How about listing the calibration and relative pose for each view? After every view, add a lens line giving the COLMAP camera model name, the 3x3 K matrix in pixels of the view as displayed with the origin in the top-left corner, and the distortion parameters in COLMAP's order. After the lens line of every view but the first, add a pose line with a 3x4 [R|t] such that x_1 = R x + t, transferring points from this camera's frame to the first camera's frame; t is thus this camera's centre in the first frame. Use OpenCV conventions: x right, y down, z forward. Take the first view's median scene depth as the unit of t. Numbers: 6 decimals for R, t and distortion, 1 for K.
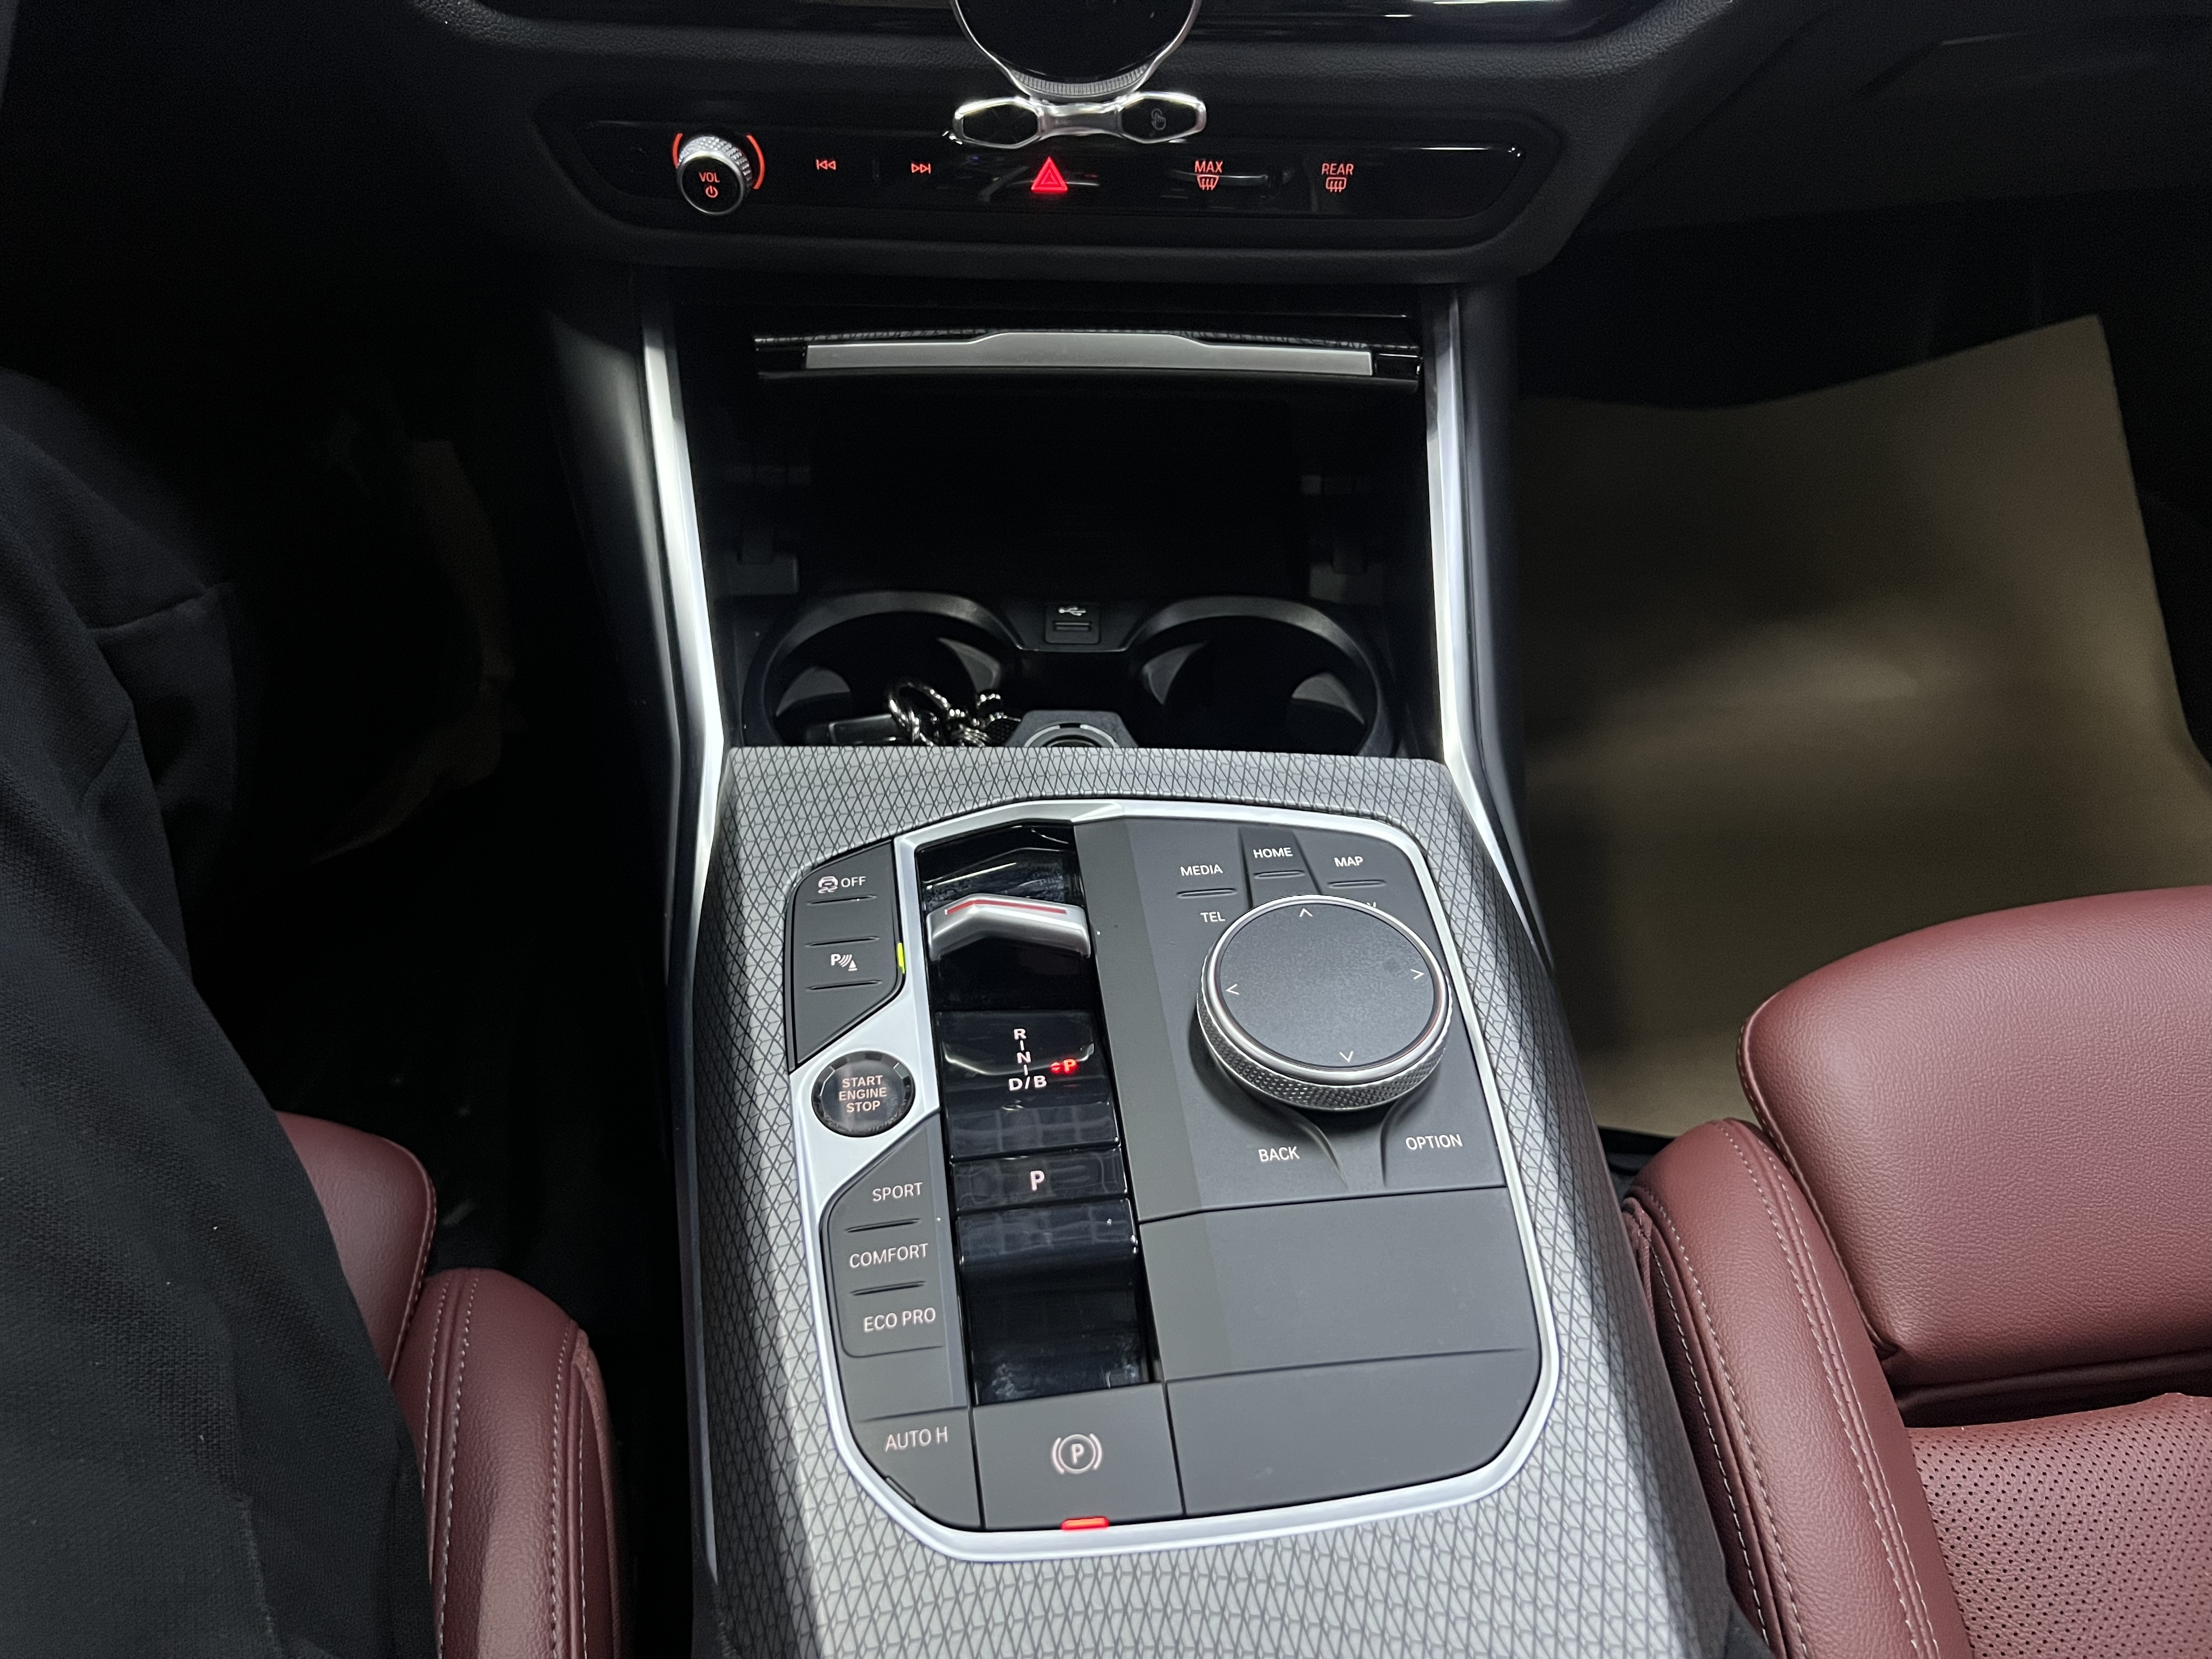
lens RADIAL K [[1667.7, 0, 1102.4], [0, 1667.7, 837.4], [0, 0, 1]] dist [0.029354, -0.046393]
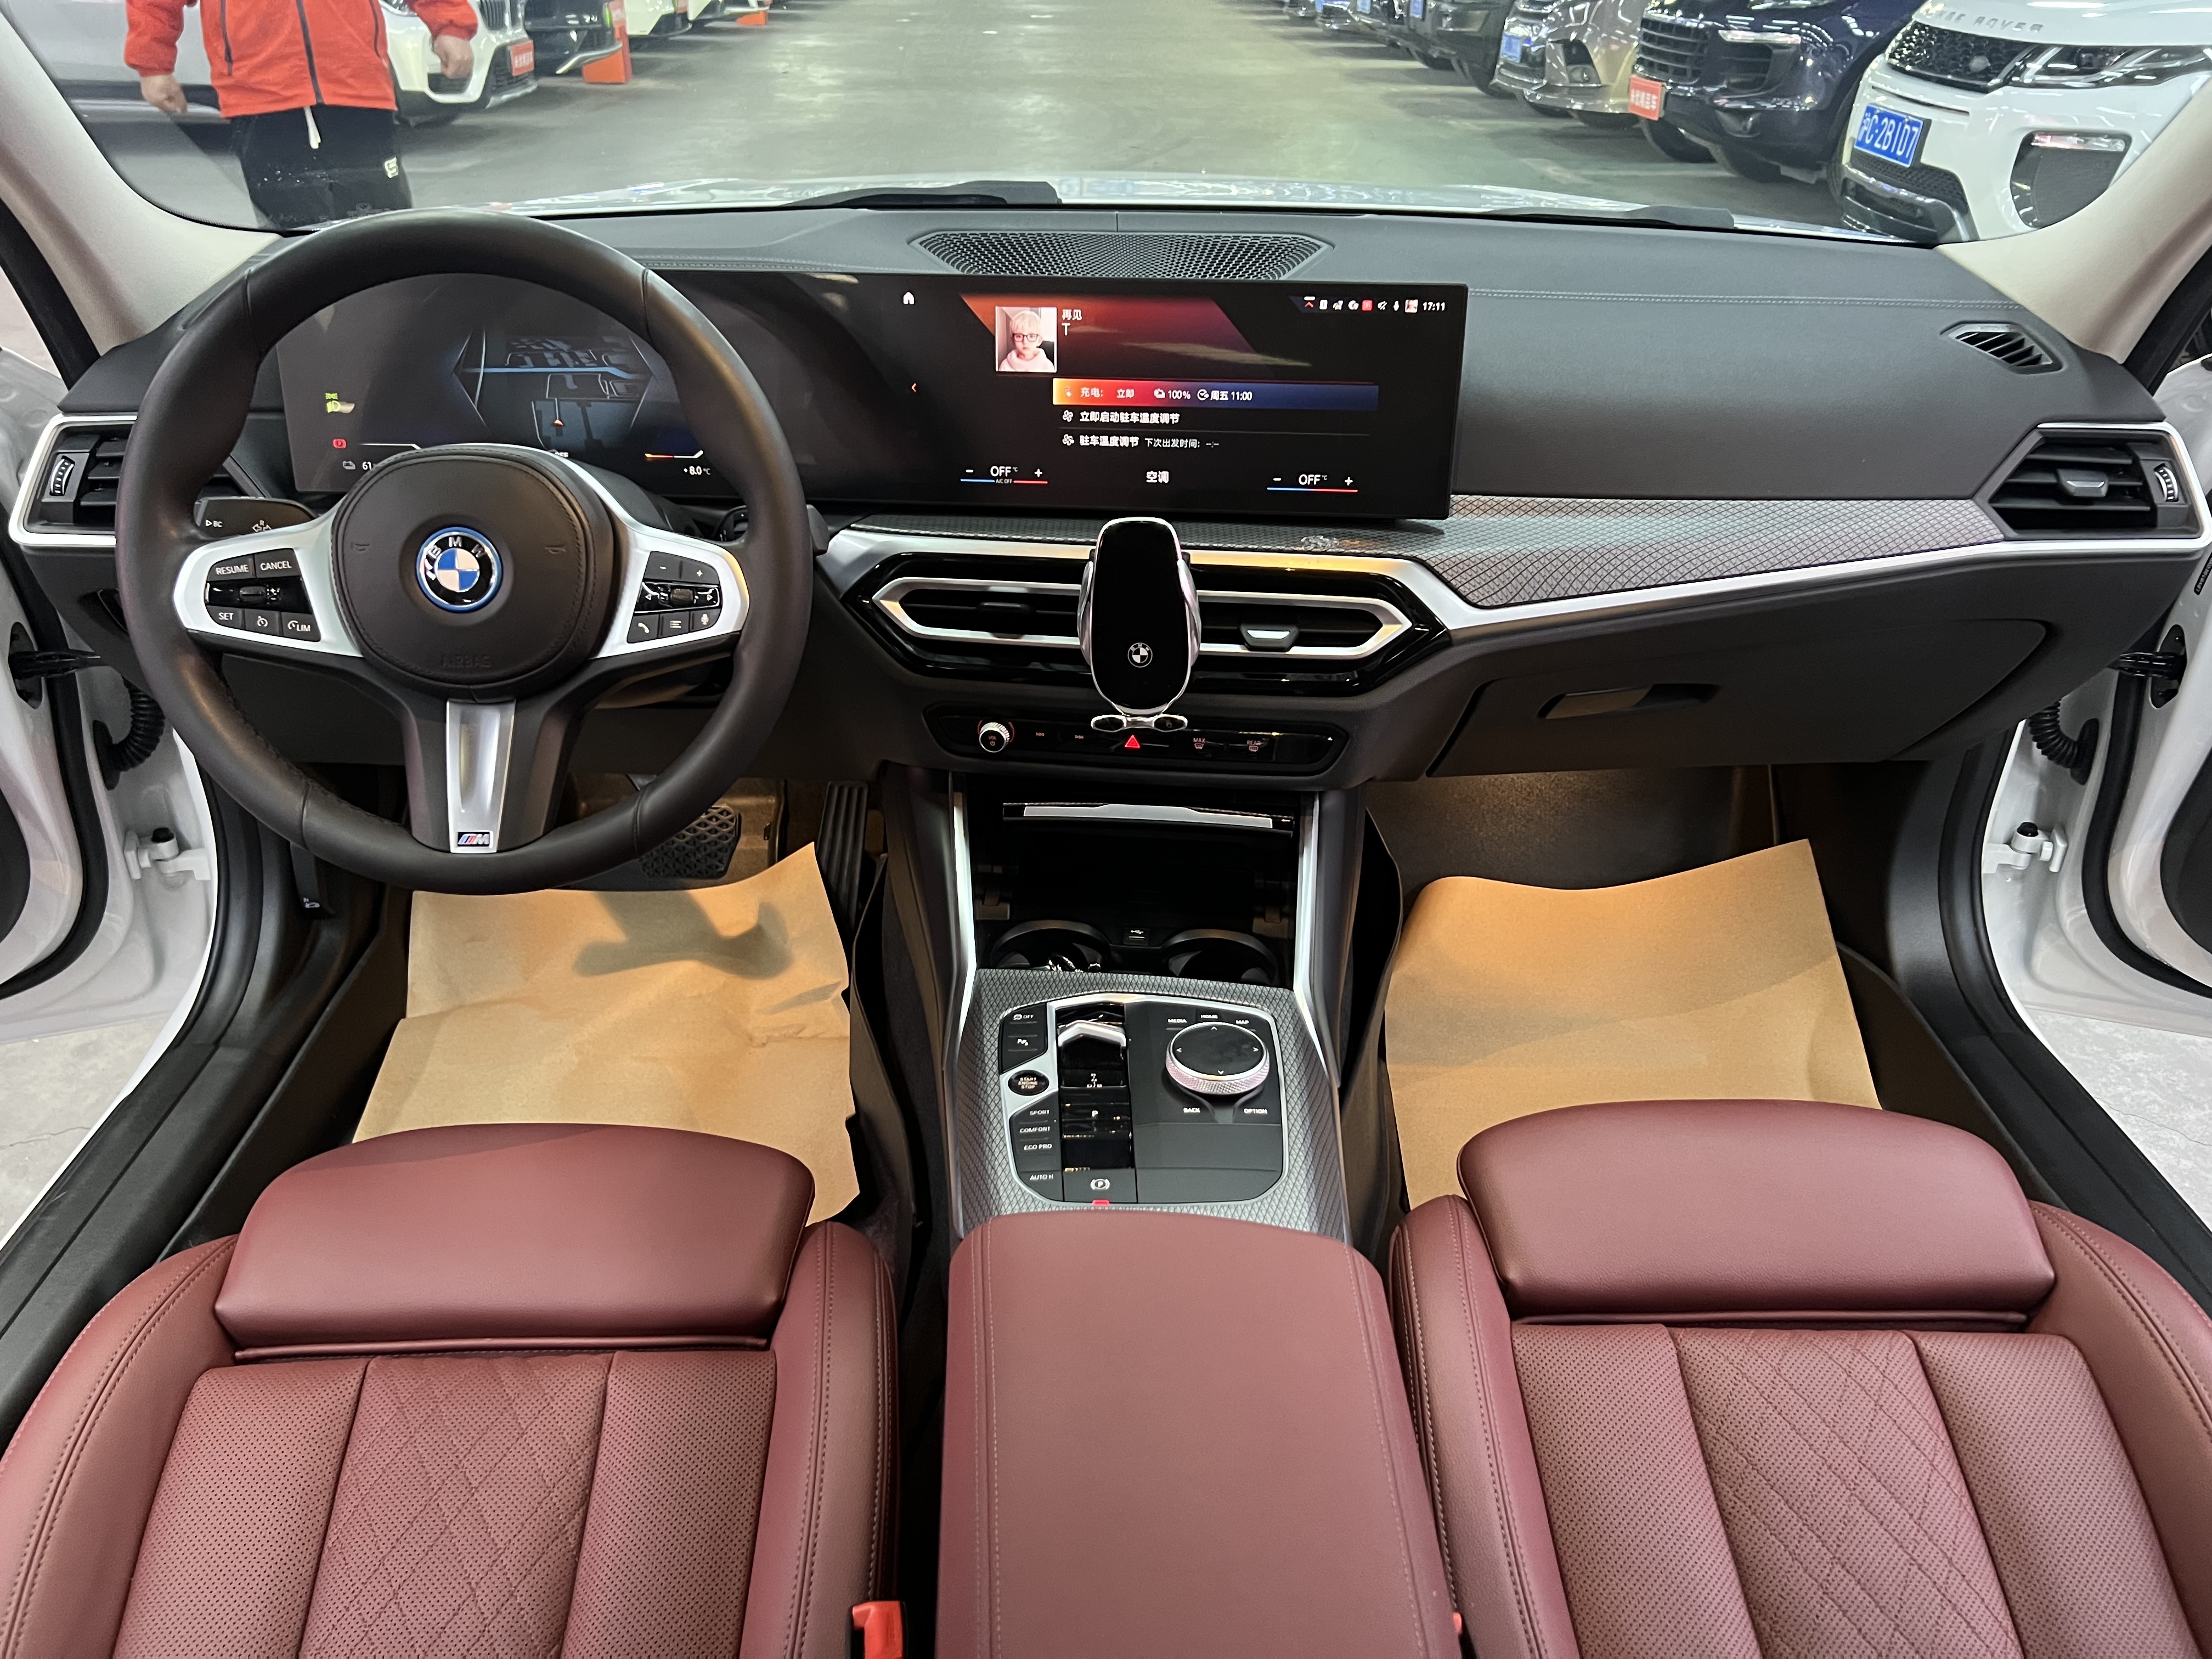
lens RADIAL K [[1618.6, 0, 1104.4], [0, 1618.6, 848.7], [0, 0, 1]] dist [0.087721, -0.136125]
pose [[0.994900, 0.037866, -0.093488, 0.157373], [-0.064090, 0.953023, -0.296040, 0.456497], [0.077886, 0.300522, 0.950589, -1.204763]]
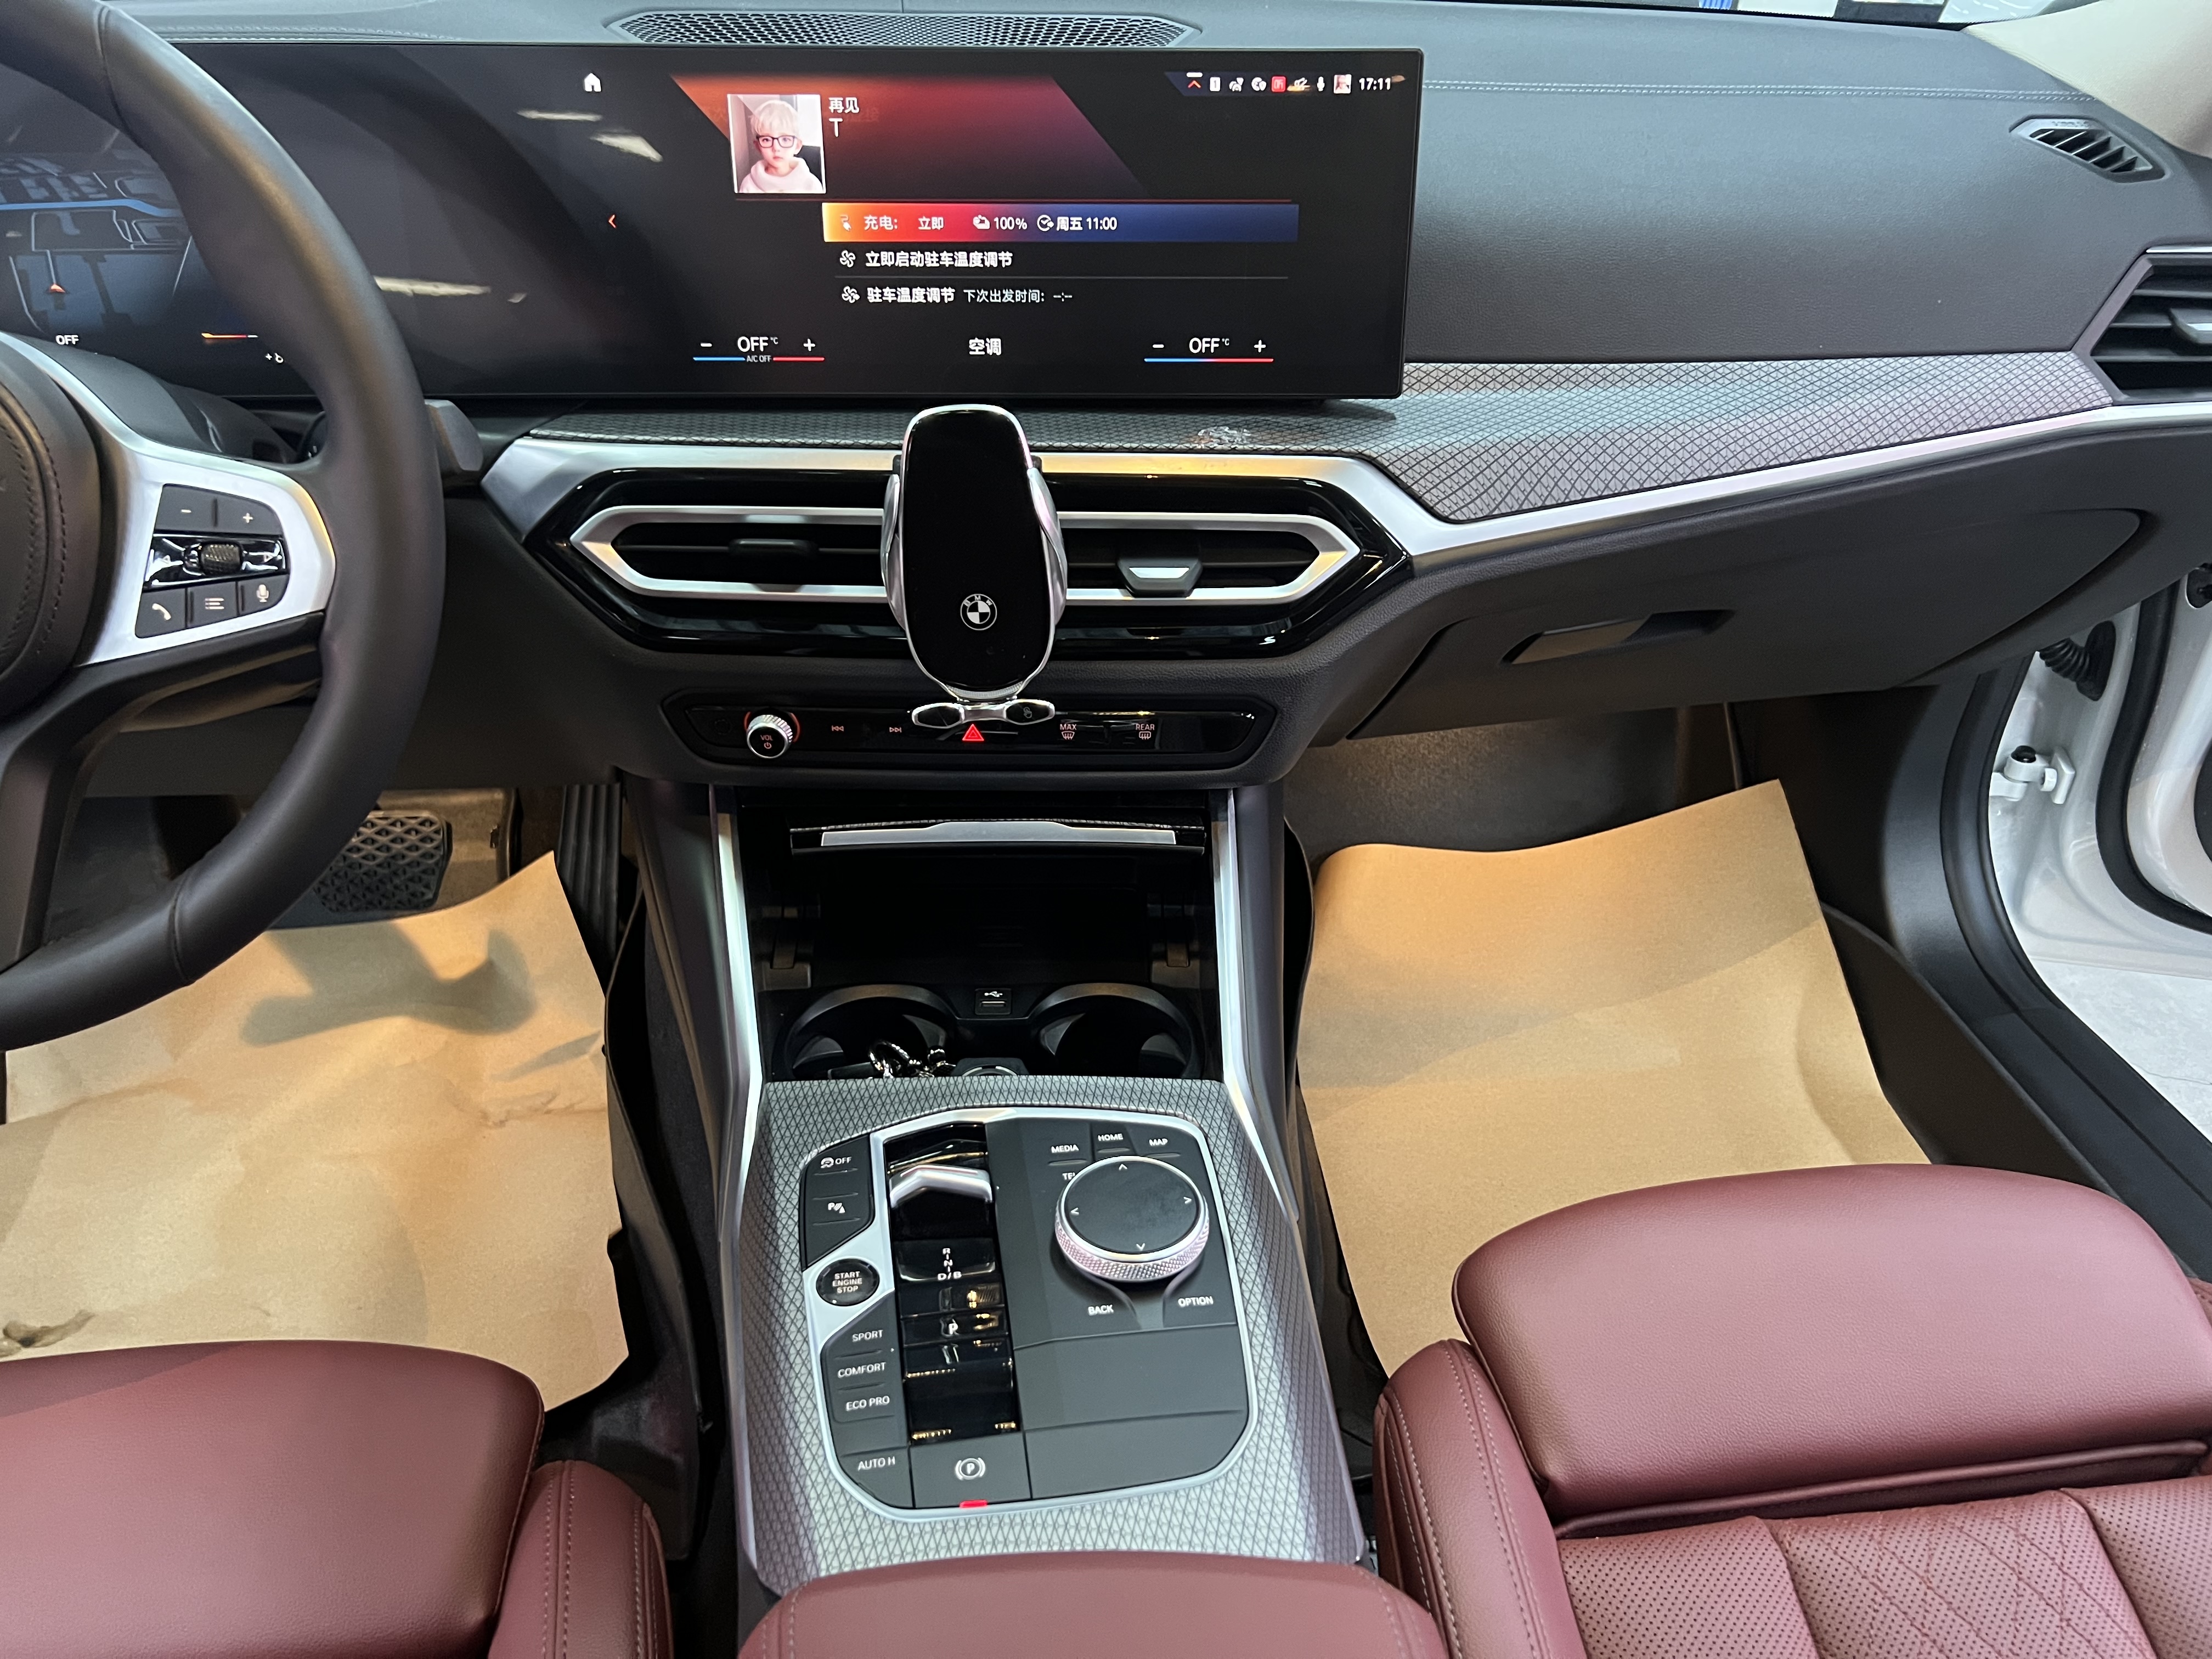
lens RADIAL K [[1643.3, 0, 1111.4], [0, 1643.3, 842.6], [0, 0, 1]] dist [0.041929, -0.050585]
pose [[0.999683, -0.016913, 0.018645, 0.078709], [0.021042, 0.967979, -0.250148, 0.126460], [-0.013818, 0.250462, 0.968028, -0.578693]]
